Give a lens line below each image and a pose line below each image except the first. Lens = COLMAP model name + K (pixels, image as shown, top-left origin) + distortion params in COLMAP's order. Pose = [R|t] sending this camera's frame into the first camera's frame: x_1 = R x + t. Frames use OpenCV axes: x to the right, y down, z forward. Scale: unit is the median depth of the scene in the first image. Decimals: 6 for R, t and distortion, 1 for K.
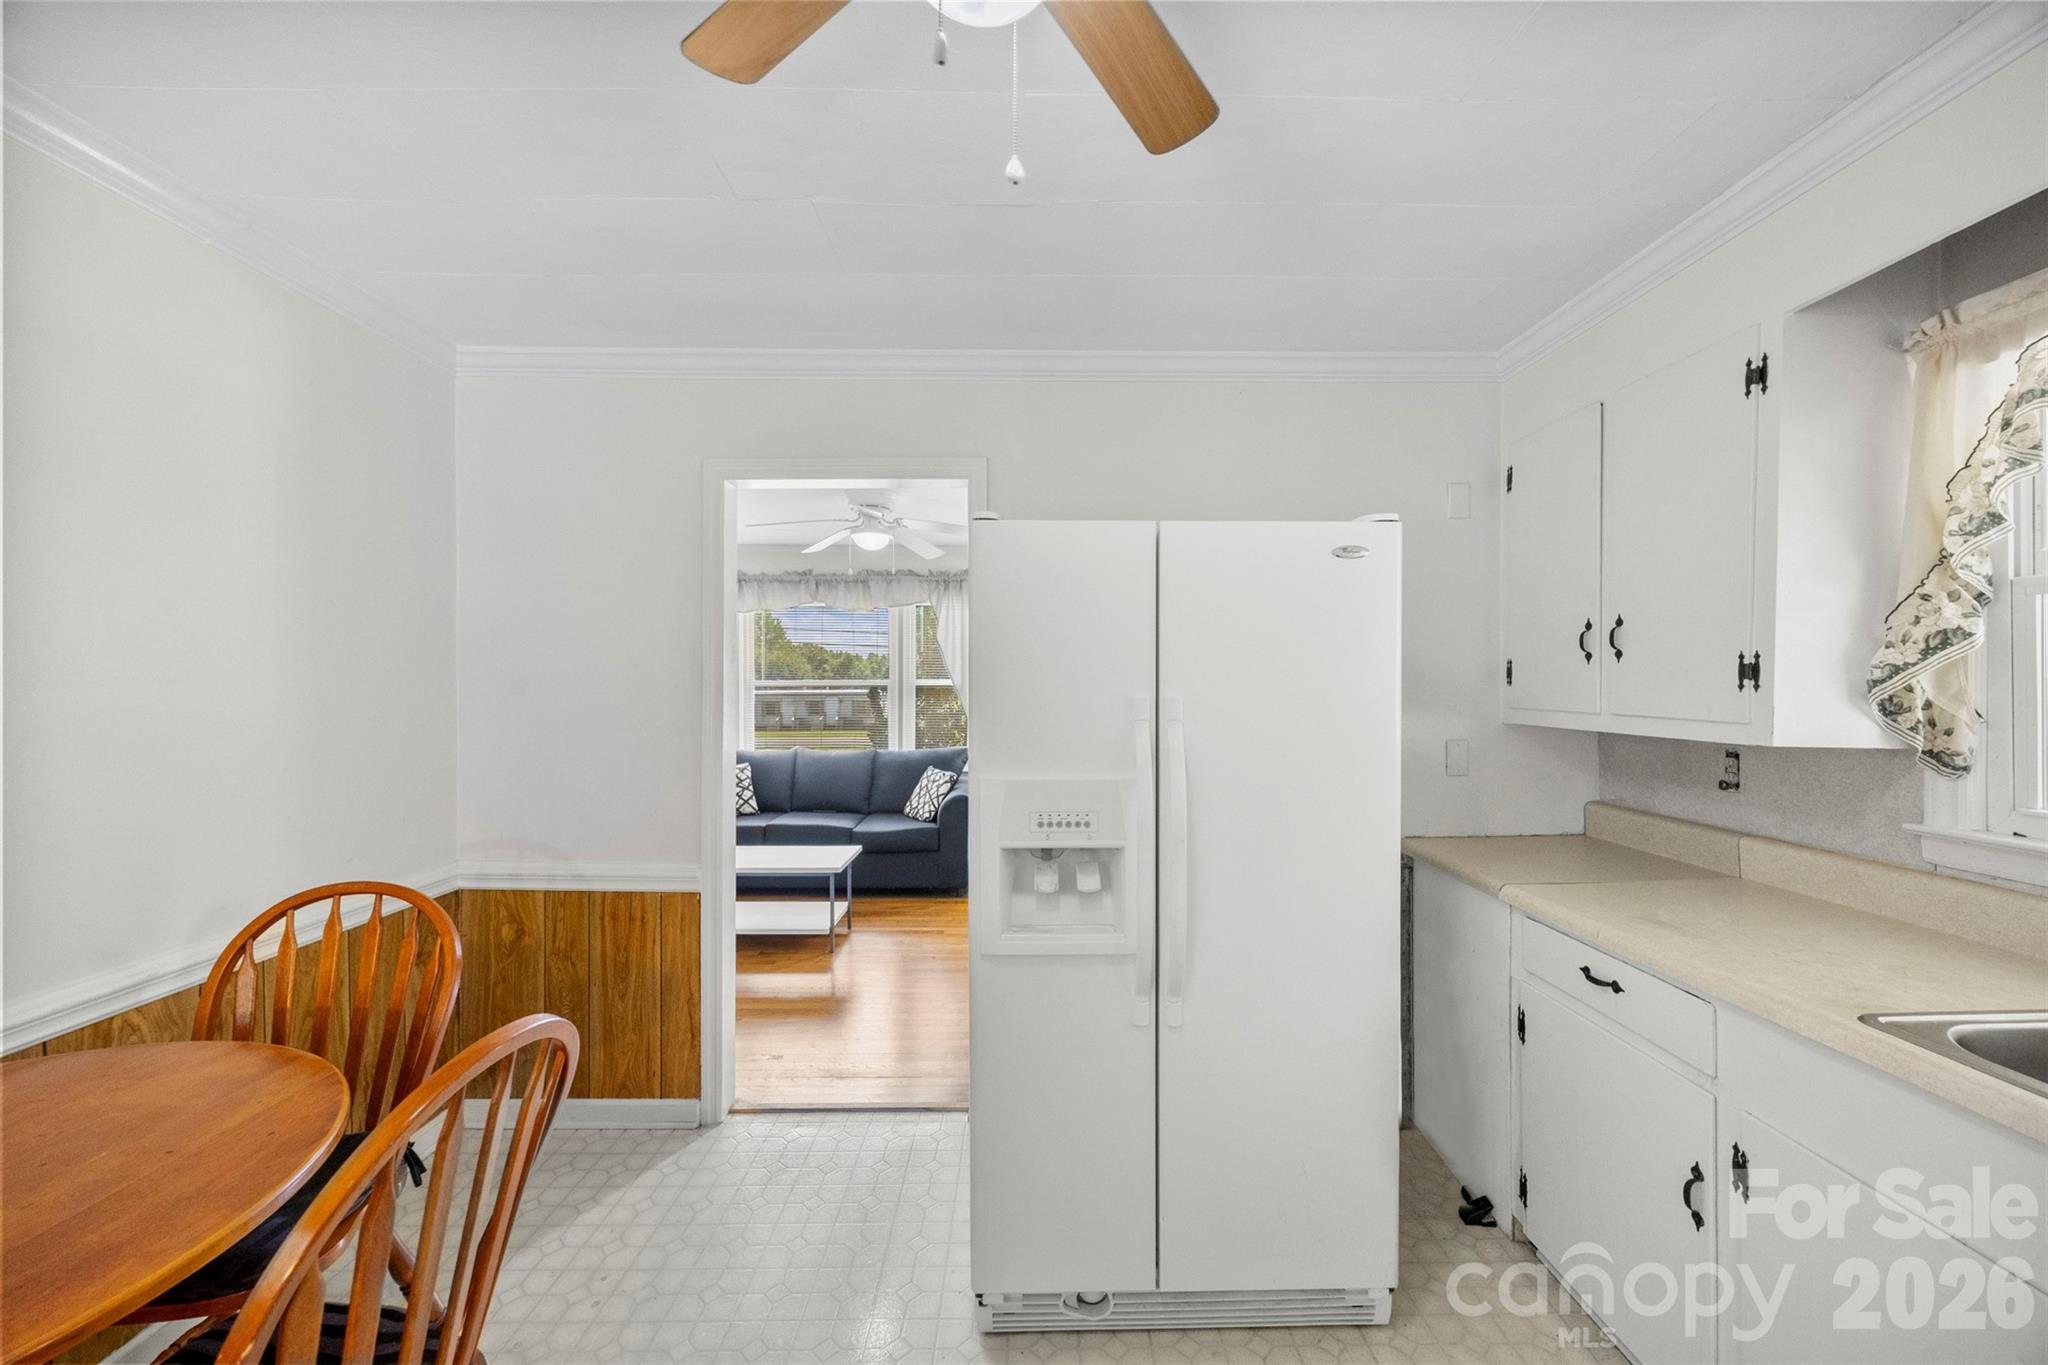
lens RADIAL K [[779.3, 0, 1034.8], [0, 779.3, 684.8], [0, 0, 1]] dist [-0.004060, 0.000283]
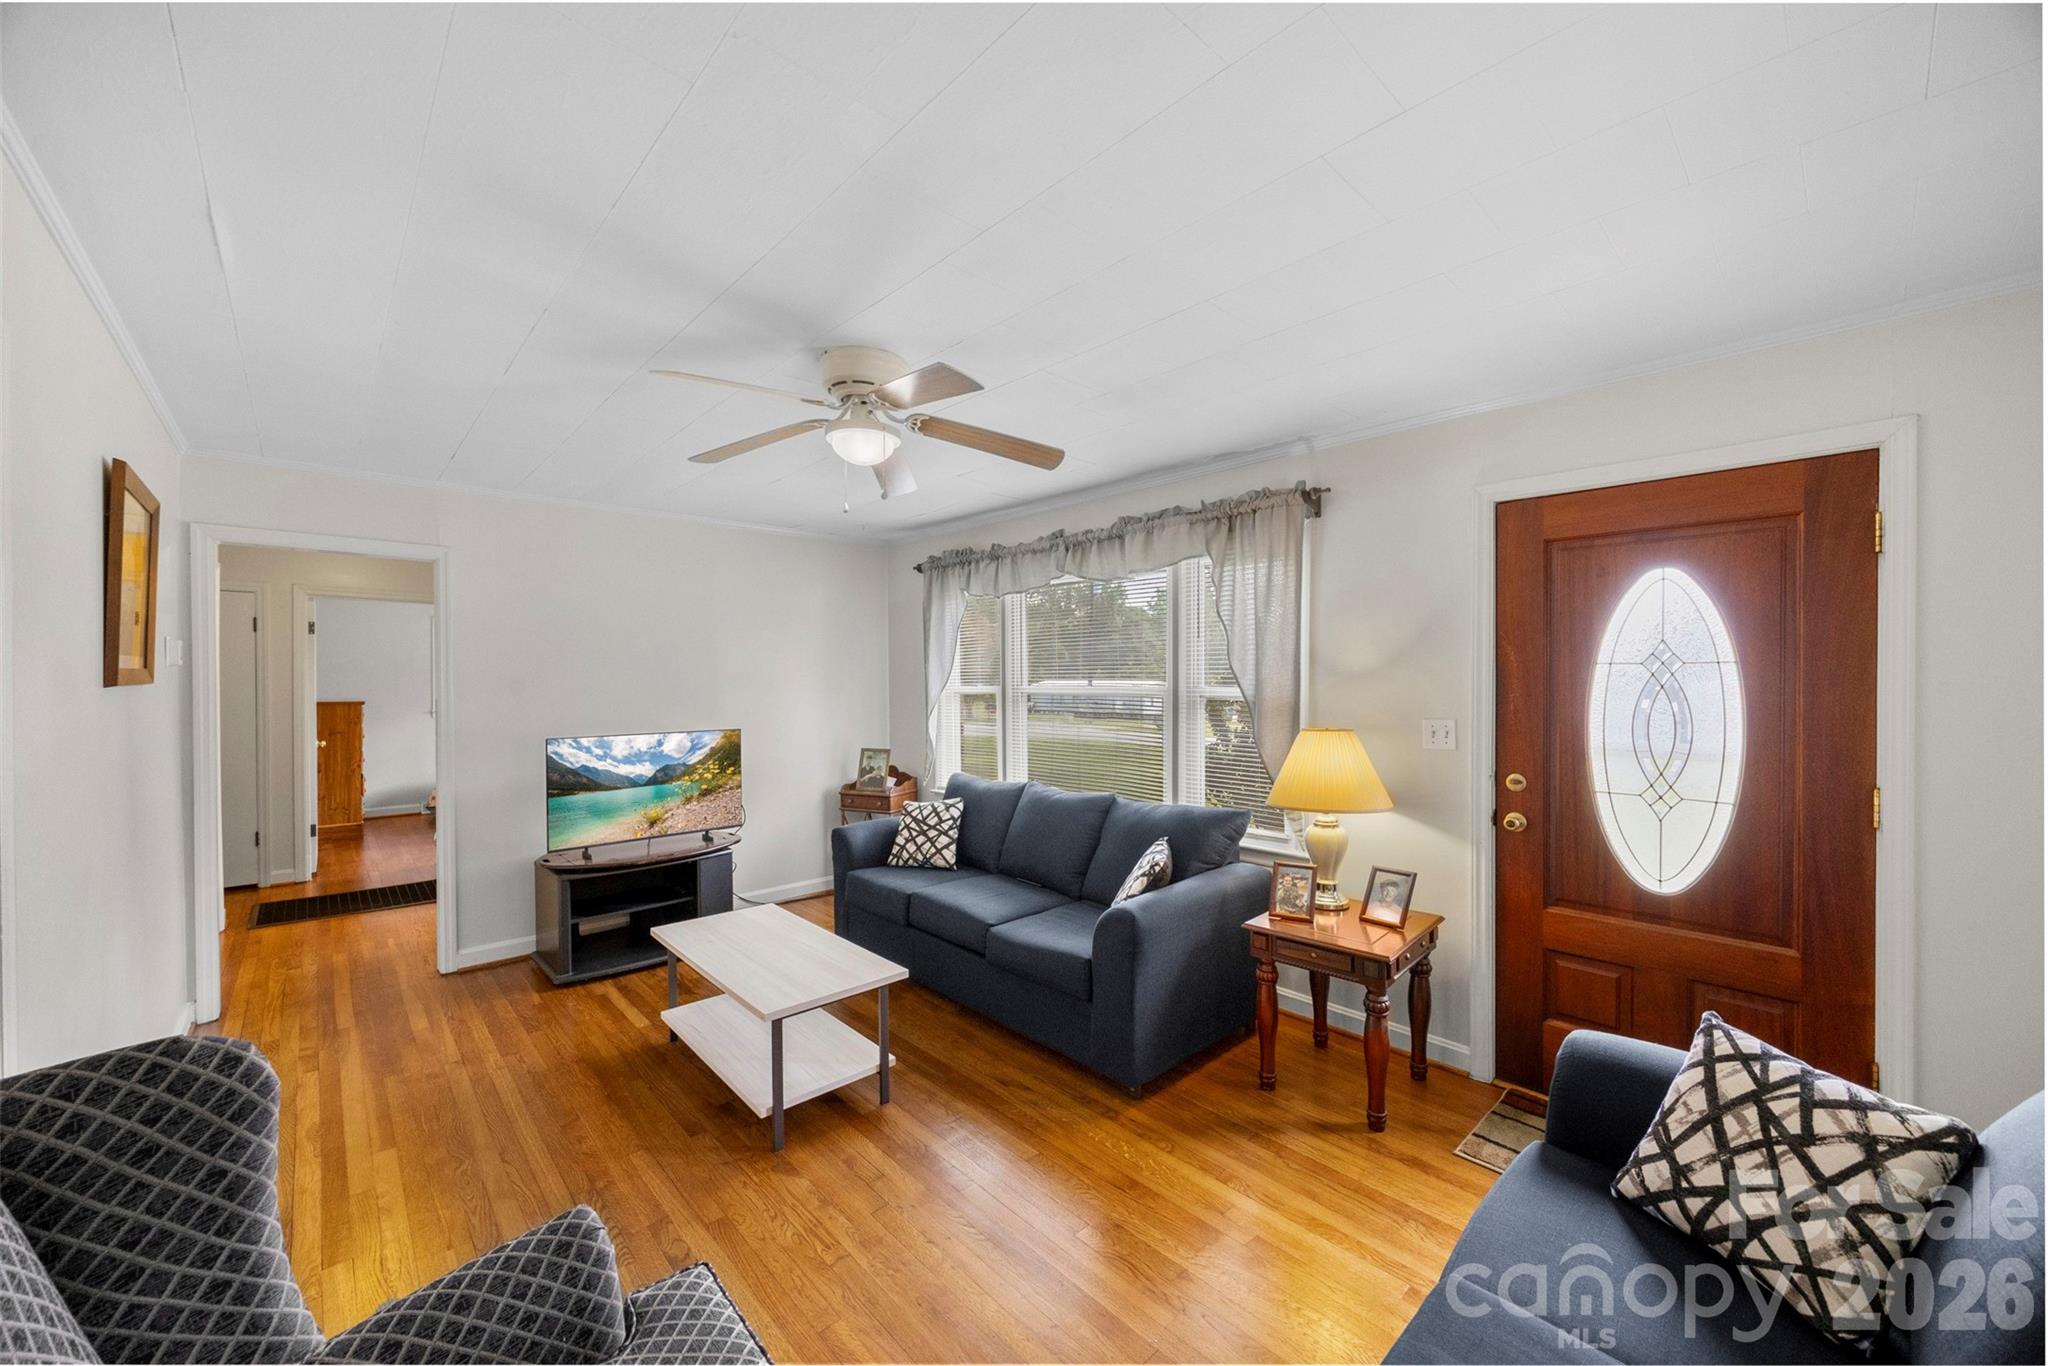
lens RADIAL K [[779.3, 0, 1038.0], [0, 779.3, 684.3], [0, 0, 1]] dist [-0.004060, 0.000283]
pose [[0.682043, 0.000653, -0.731312, 0.780844], [-0.002065, 0.999997, -0.001032, -0.027196], [0.731310, 0.002214, 0.682042, 1.844292]]
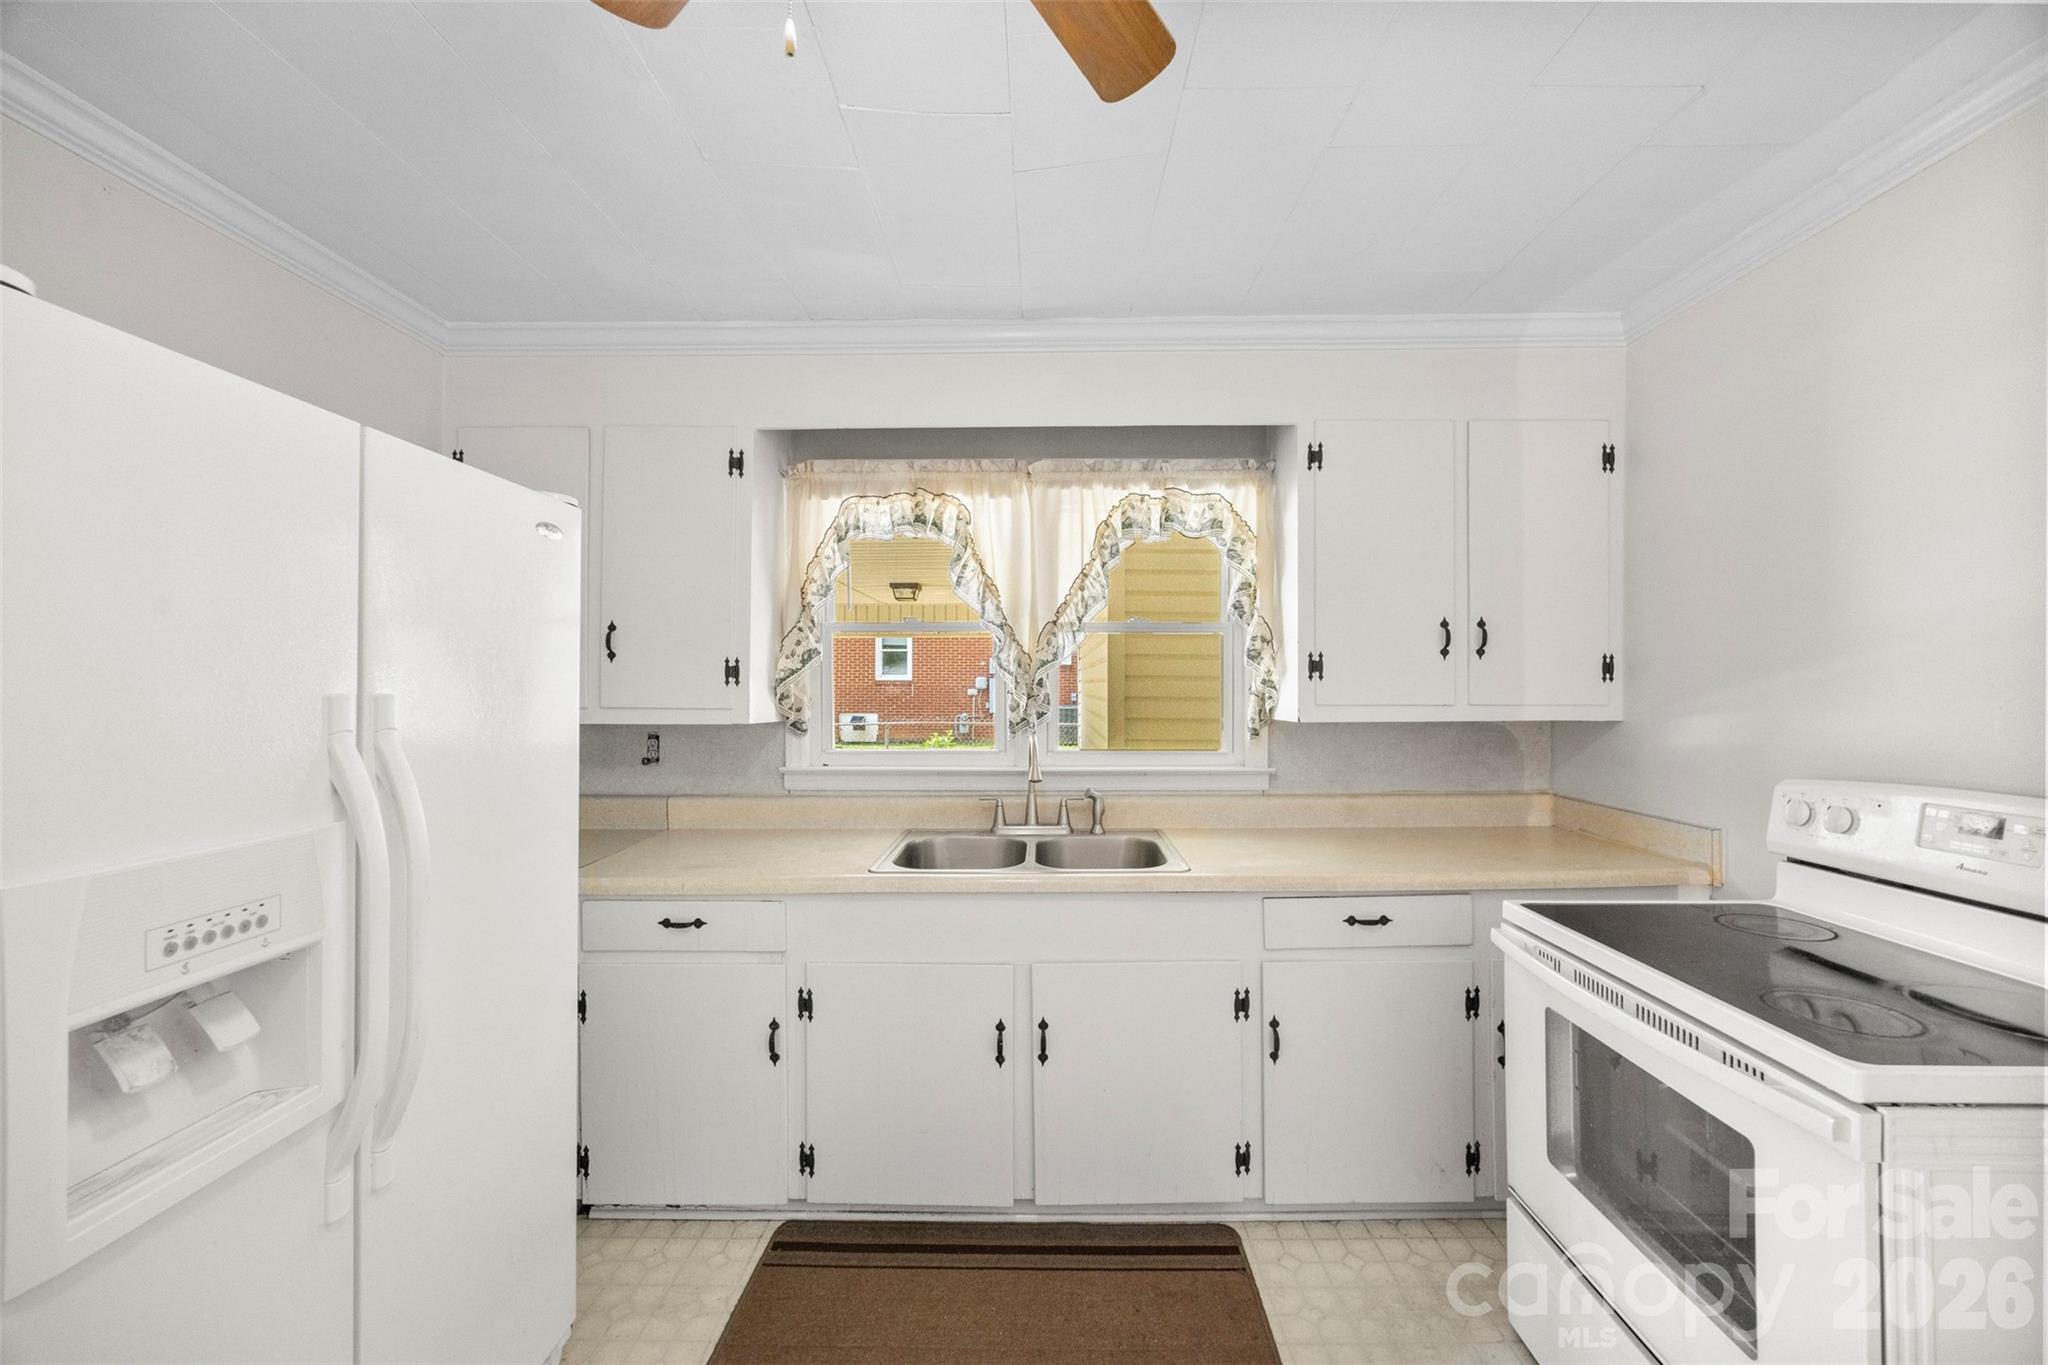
lens RADIAL K [[779.3, 0, 1033.3], [0, 779.3, 686.9], [0, 0, 1]] dist [-0.004060, 0.000283]
pose [[0.017752, 0.000265, 0.999842, -0.474138], [0.001599, 0.999999, -0.000293, 0.011183], [-0.999841, 0.001604, 0.017752, 0.427638]]
